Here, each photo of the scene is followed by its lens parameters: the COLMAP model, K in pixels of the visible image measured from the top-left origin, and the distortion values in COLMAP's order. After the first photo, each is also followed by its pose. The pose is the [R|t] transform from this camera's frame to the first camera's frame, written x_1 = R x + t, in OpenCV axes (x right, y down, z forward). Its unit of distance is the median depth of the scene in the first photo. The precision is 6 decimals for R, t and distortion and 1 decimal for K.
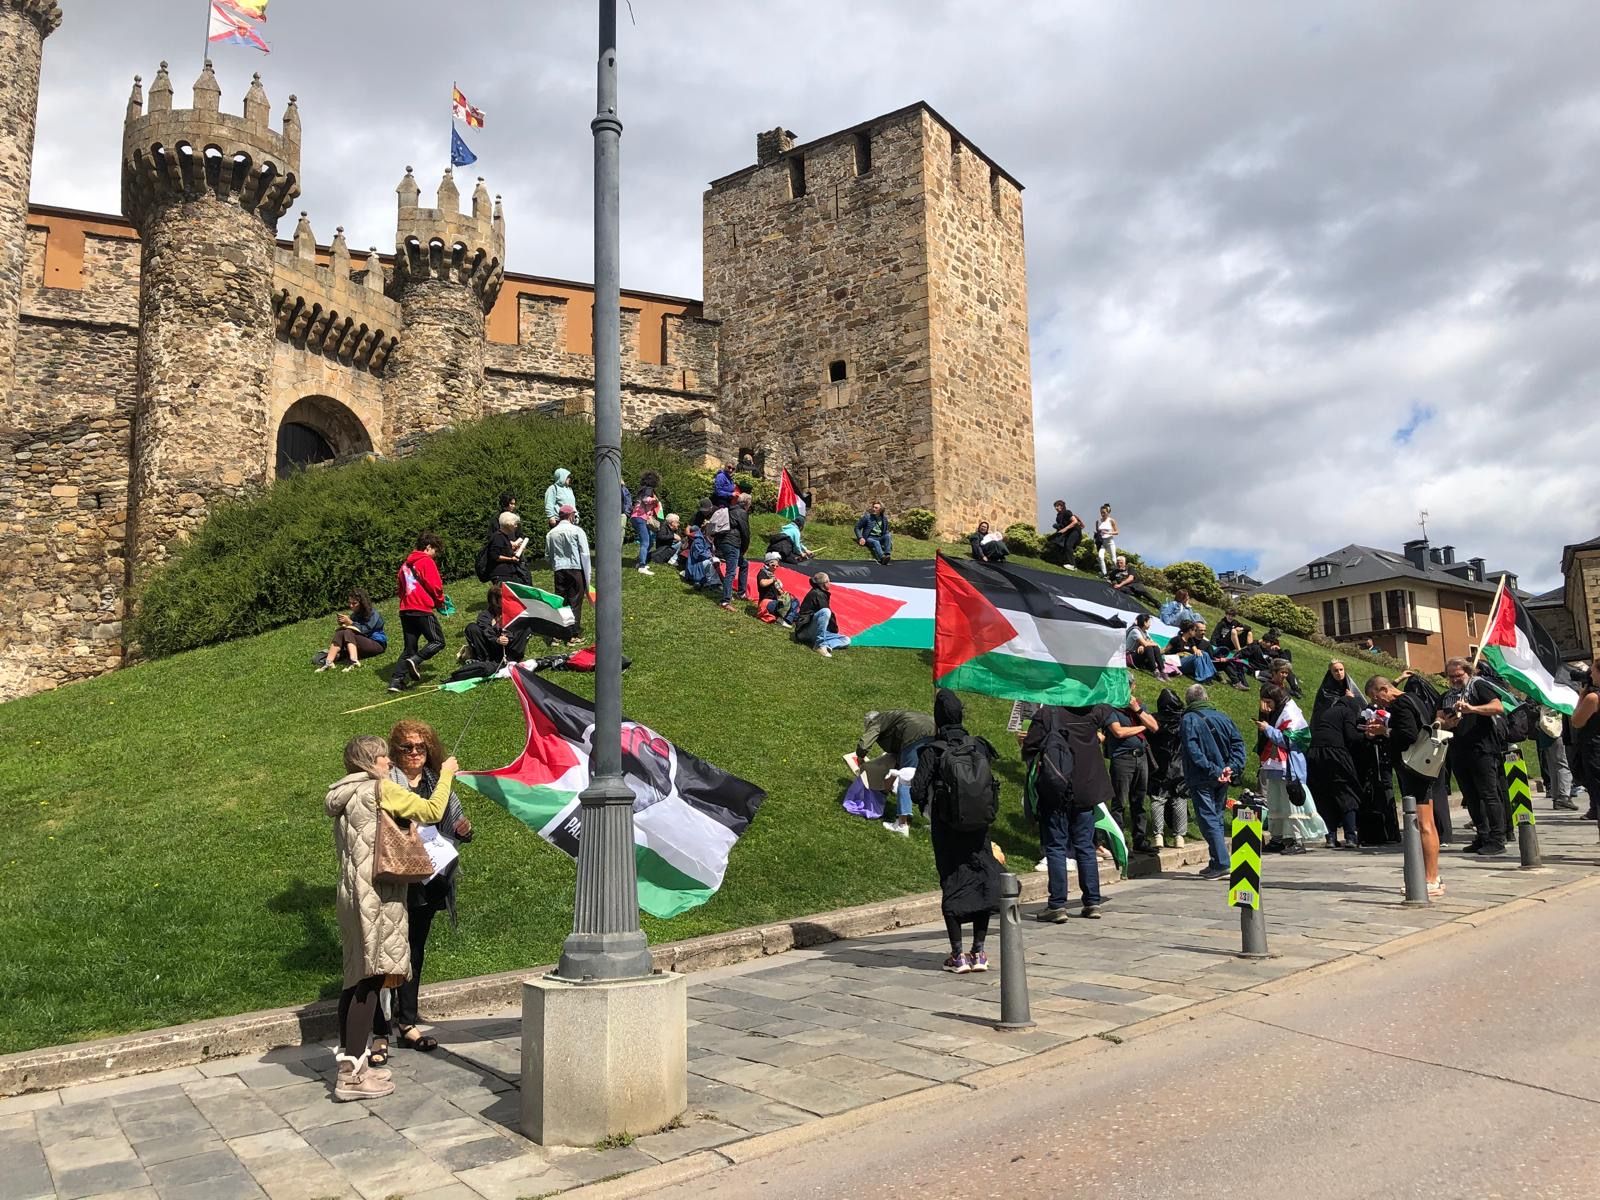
lens RADIAL K [[1316.8, 0, 809.0], [0, 1316.8, 608.6], [0, 0, 1]] dist [0.045248, -0.050335]
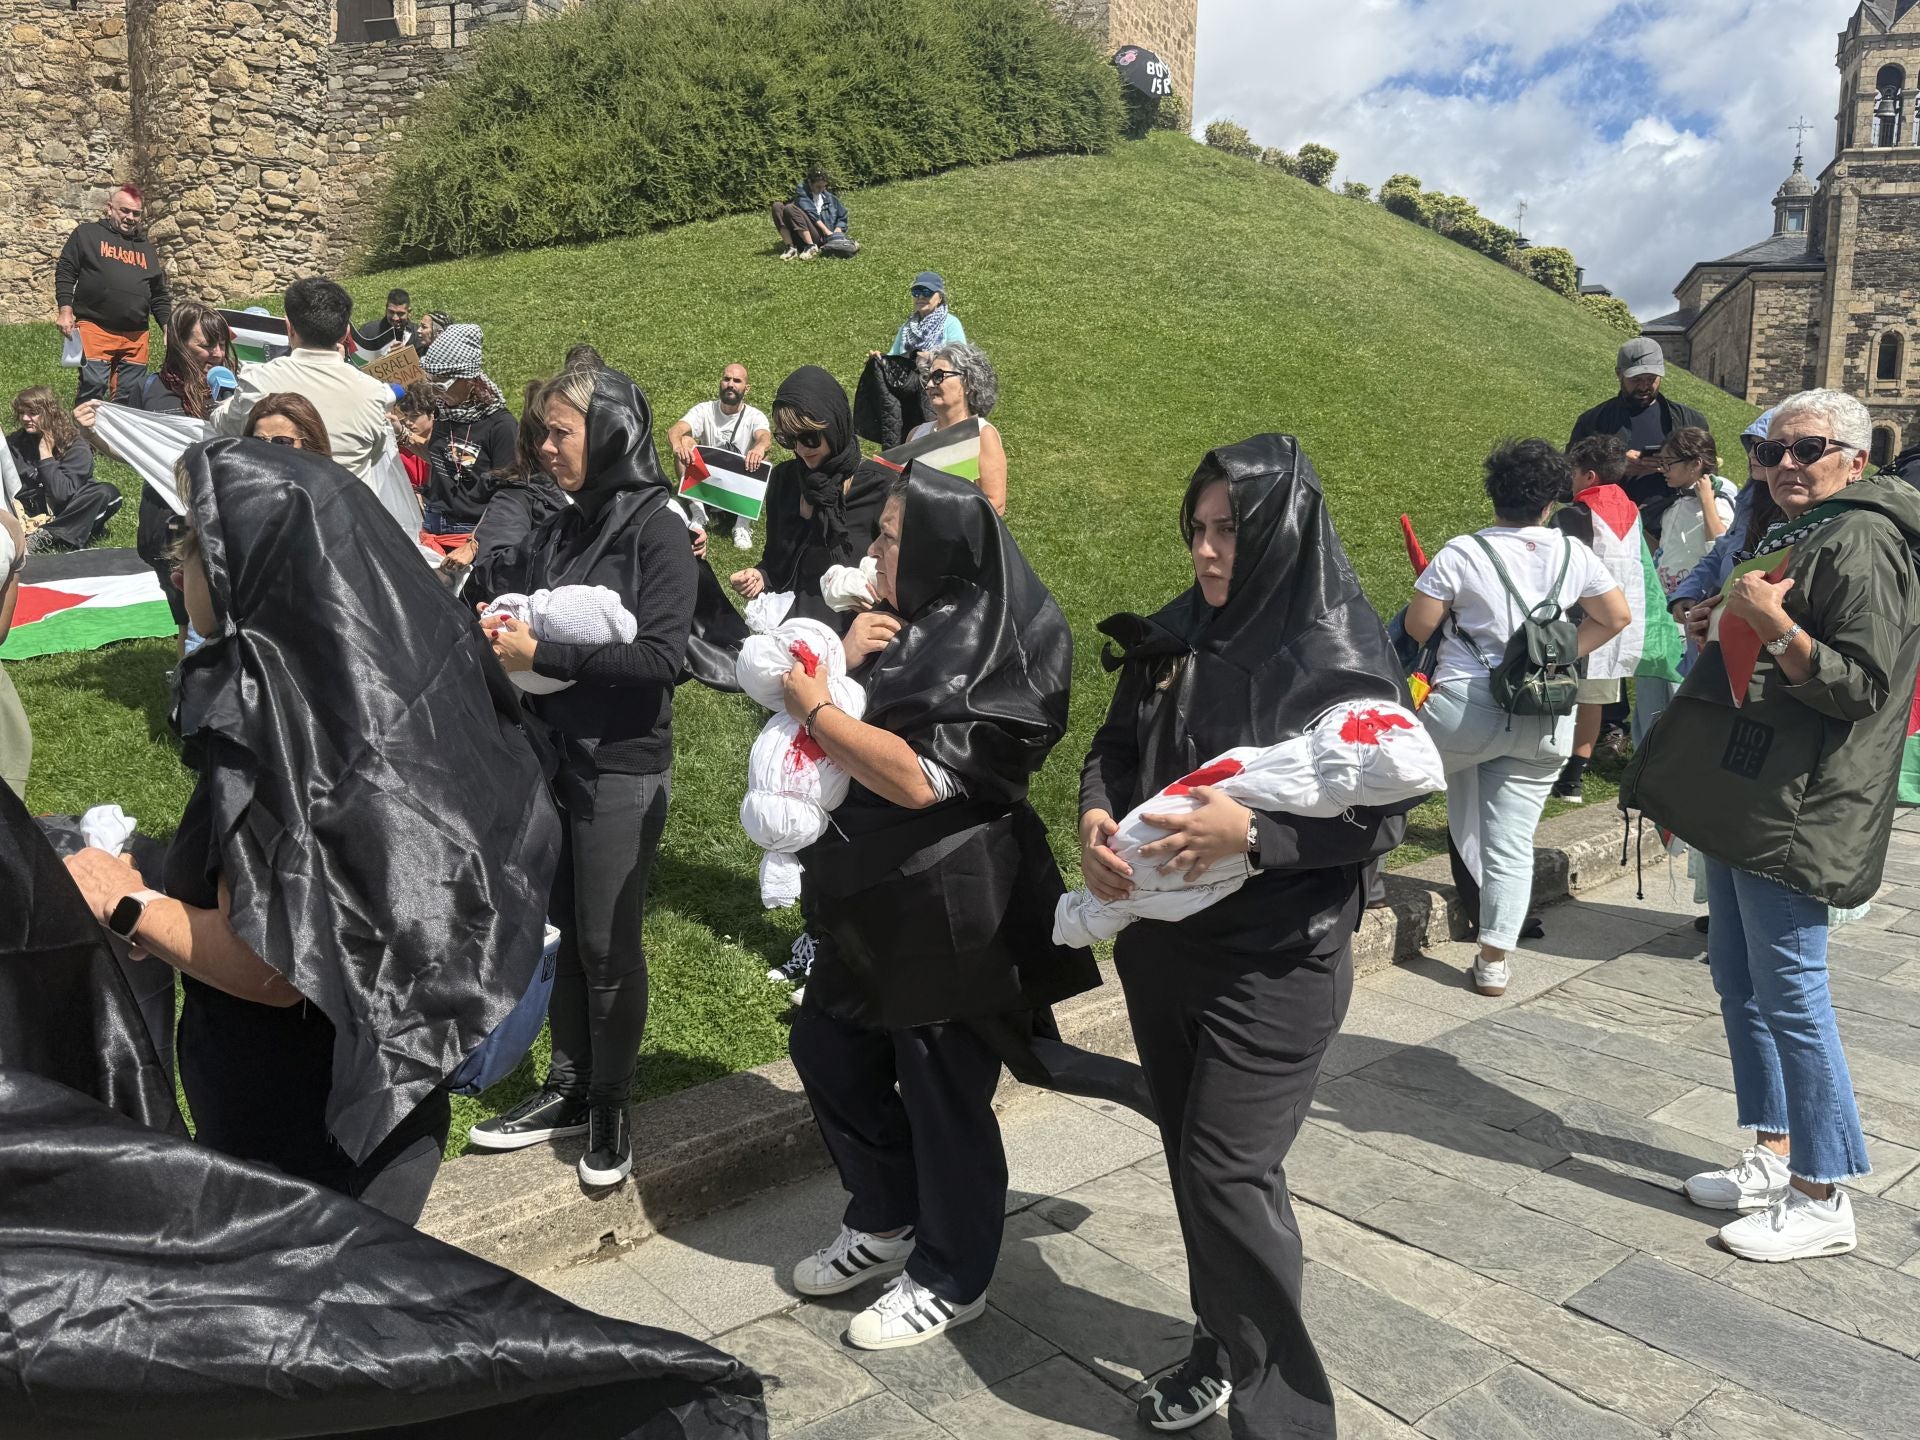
lens RADIAL K [[1609.6, 0, 965.3], [0, 1609.6, 713.7], [0, 0, 1]] dist [-0.006032, -0.005215]
pose [[0.977359, 0.036115, 0.208482, -0.249039], [-0.091348, 0.960790, 0.261800, 0.014177], [-0.190853, -0.274917, 0.942335, 0.044924]]
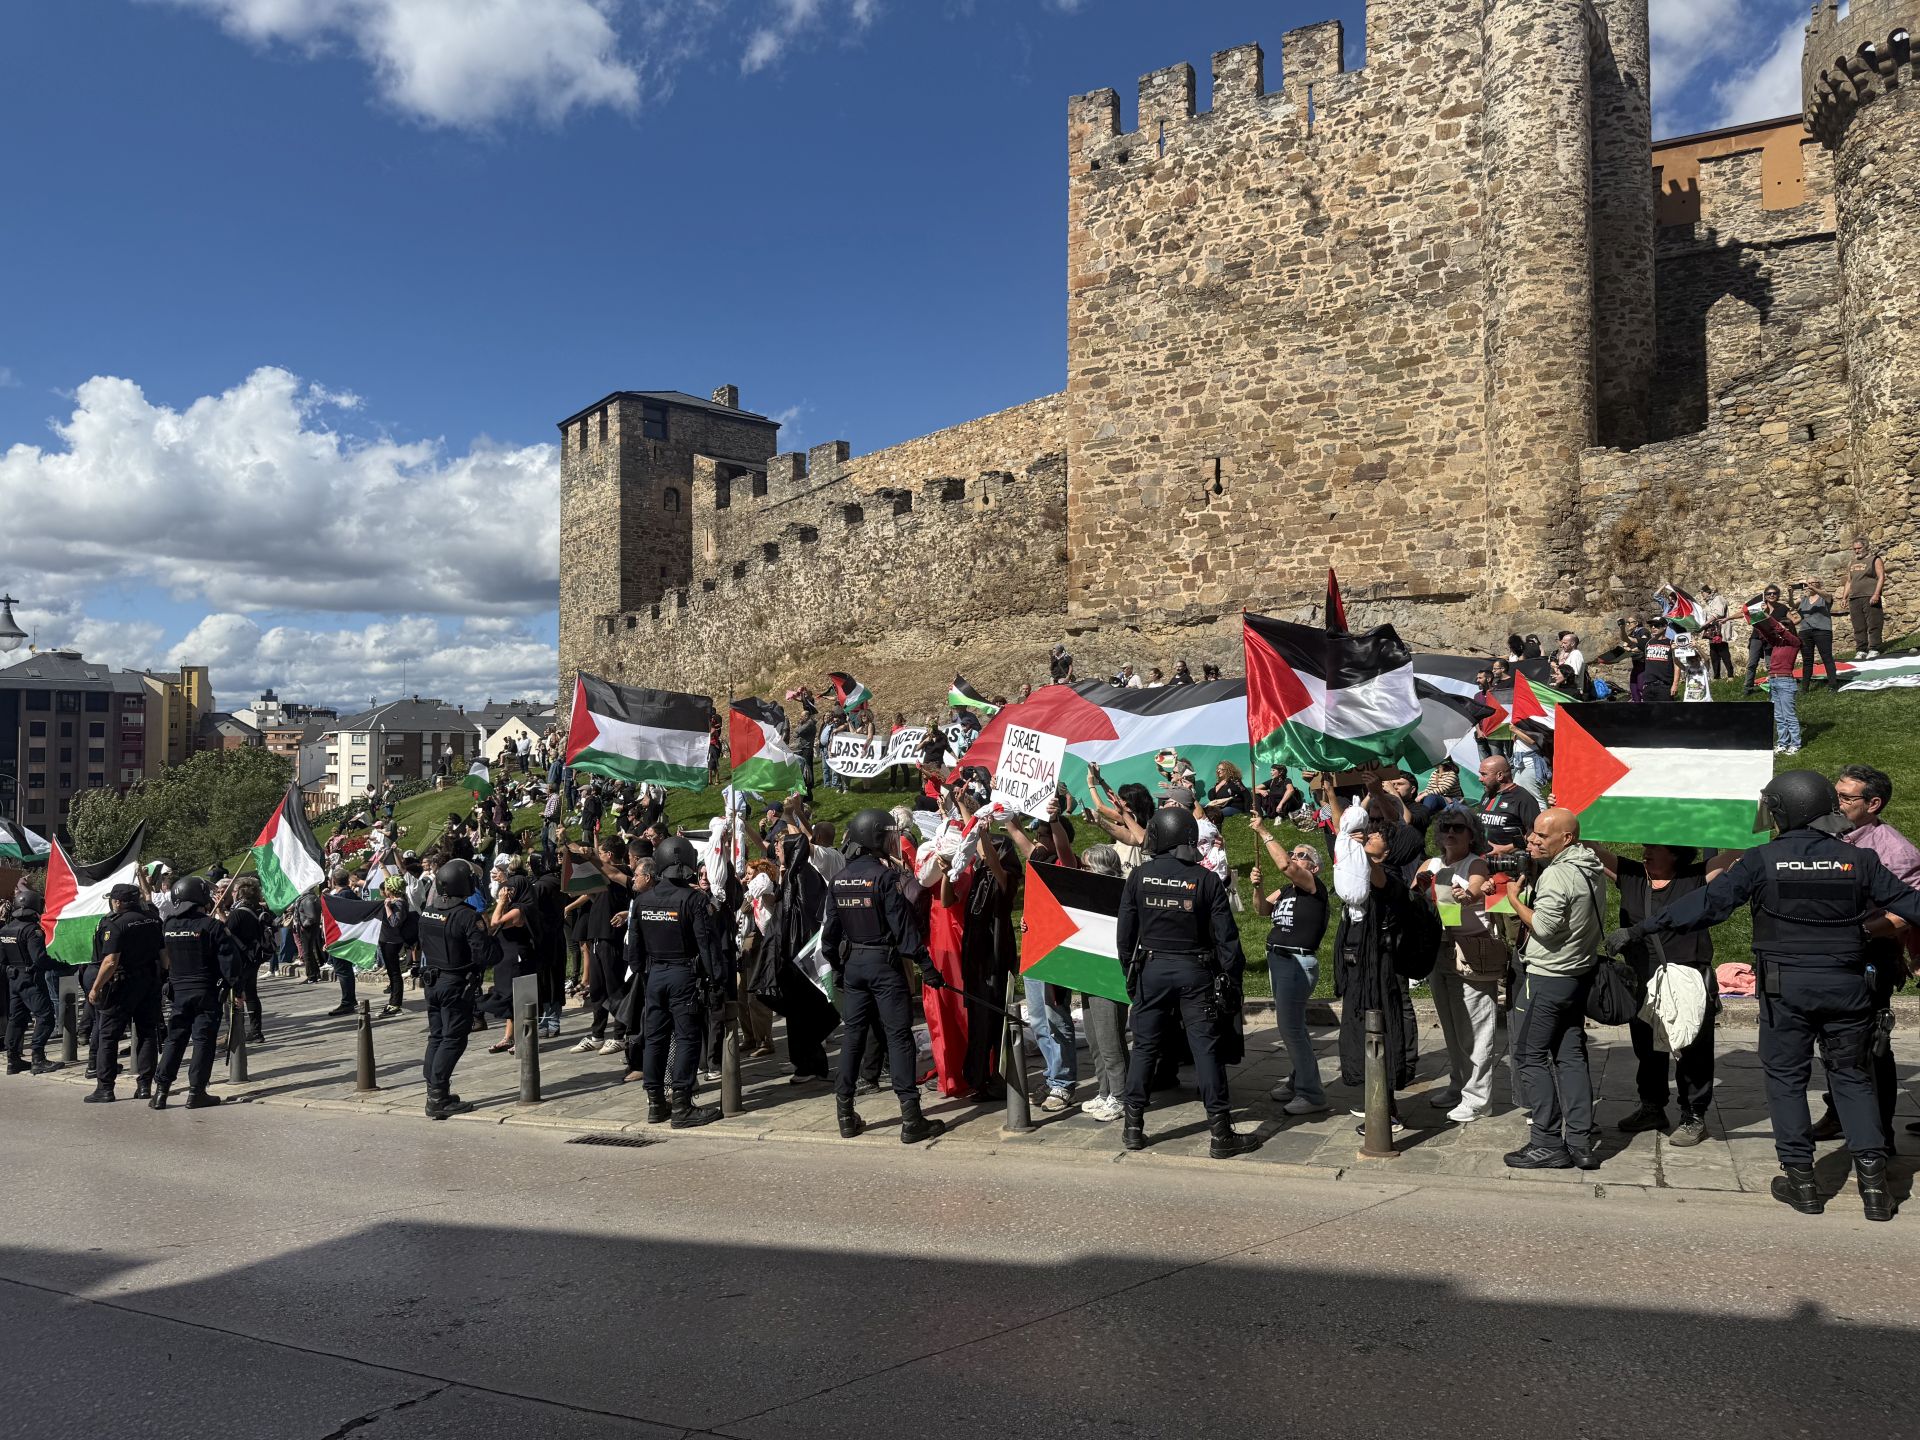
lens RADIAL K [[1347.0, 0, 957.5], [0, 1347.0, 716.4], [0, 0, 1]] dist [0.161398, -0.295621]
pose [[0.612468, -0.006443, -0.790469, -0.110882], [0.119005, 0.989322, 0.084143, -0.033224], [0.781486, -0.145605, 0.606695, -0.164795]]
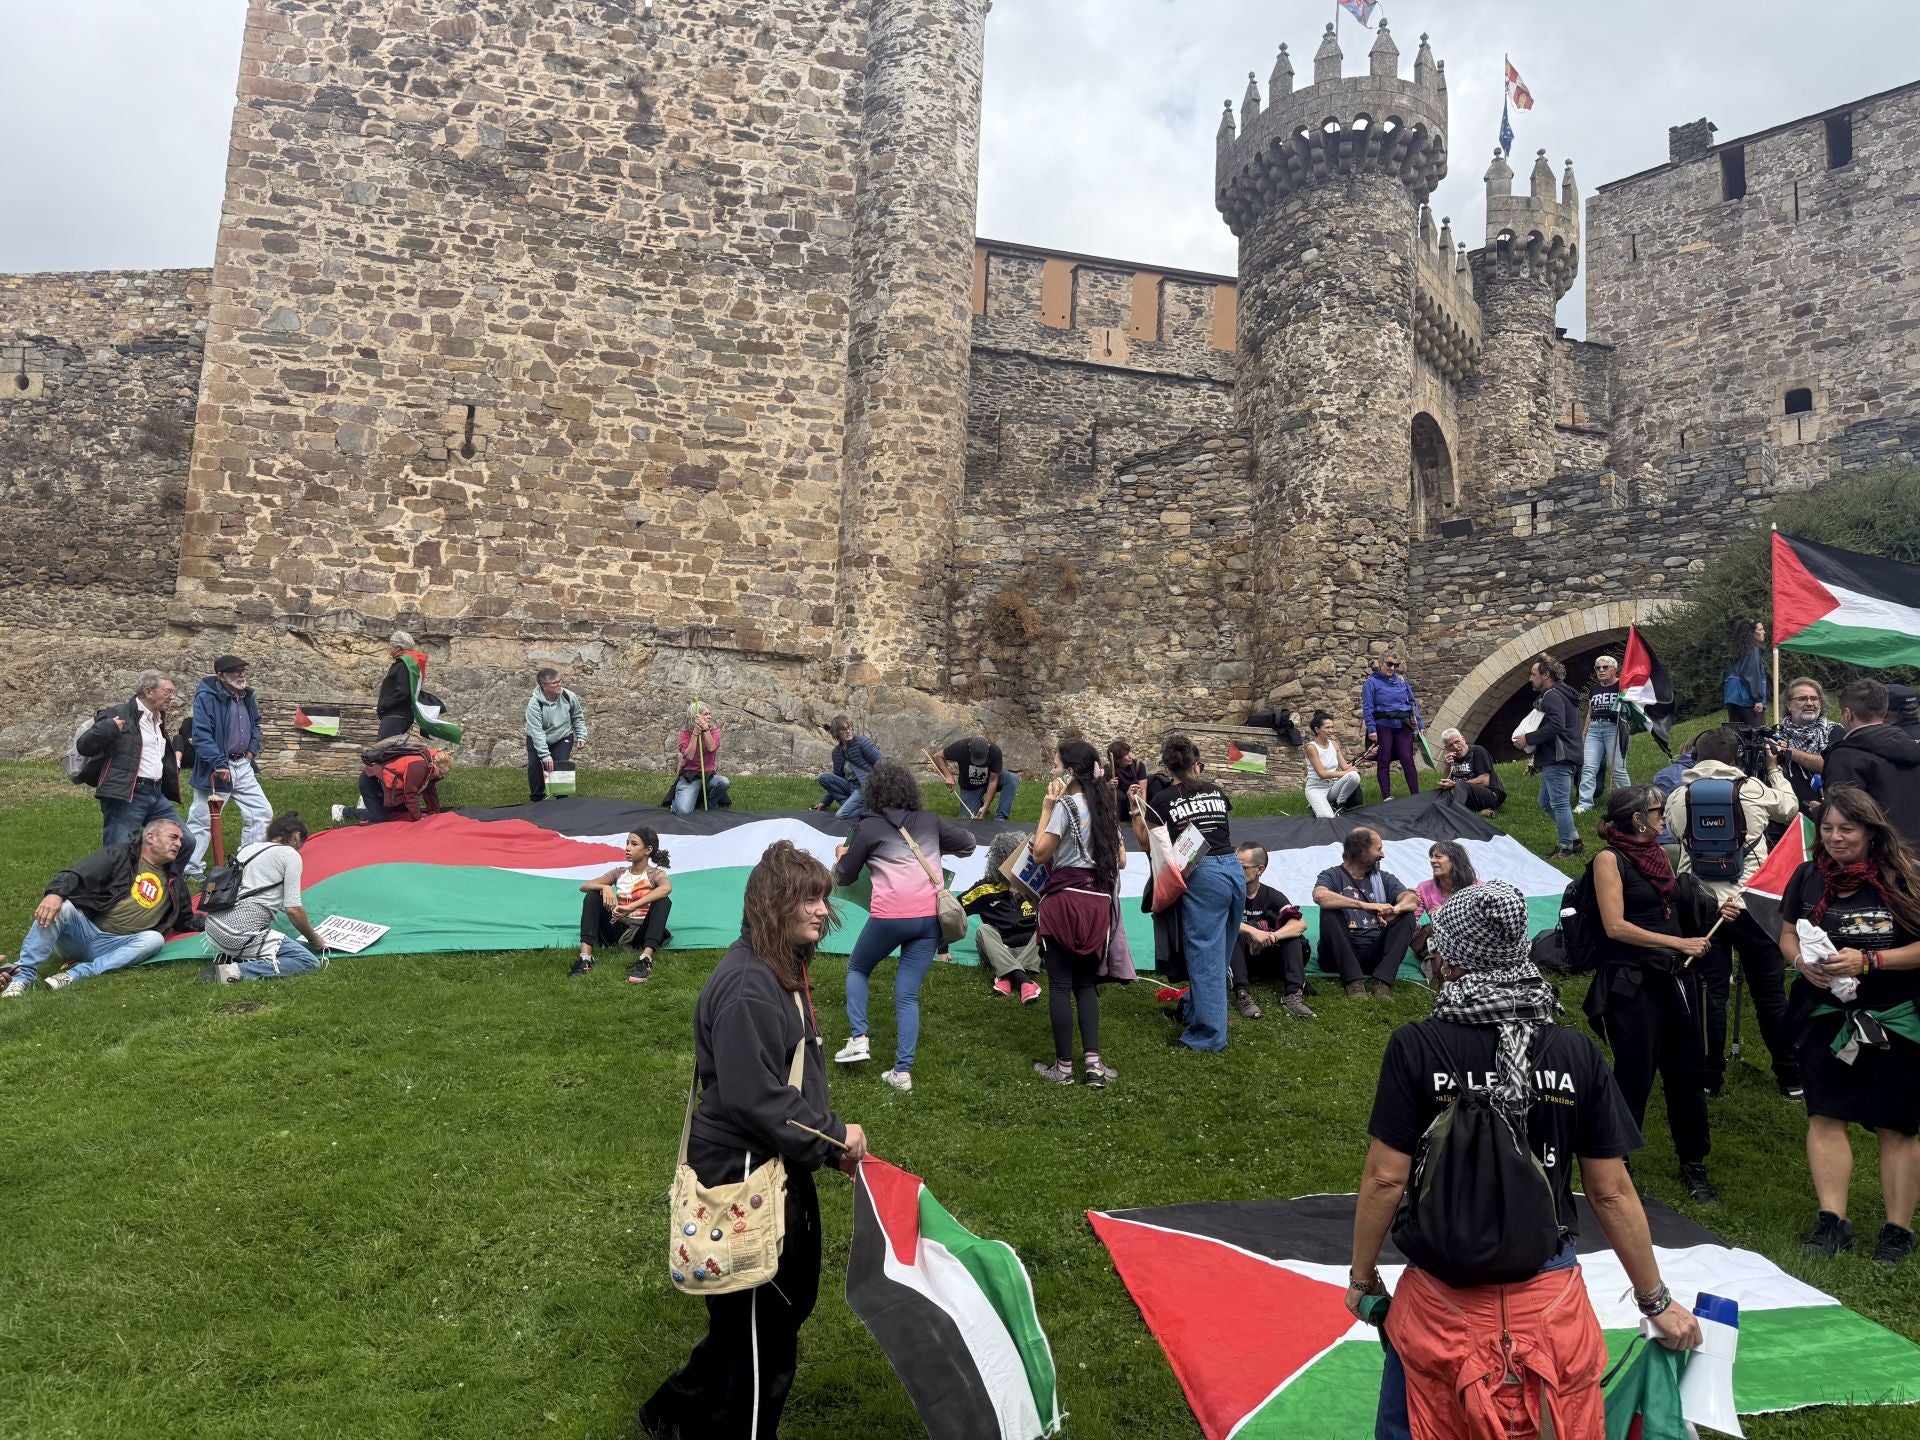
lens RADIAL K [[1328.7, 0, 975.1], [0, 1328.7, 736.9], [0, 0, 1]] dist [0.164148, -0.333878]
pose [[0.983439, 0.044036, -0.175806, -0.529836], [-0.037005, 0.998386, 0.043070, 0.028170], [0.177419, -0.035851, 0.983482, 0.062525]]
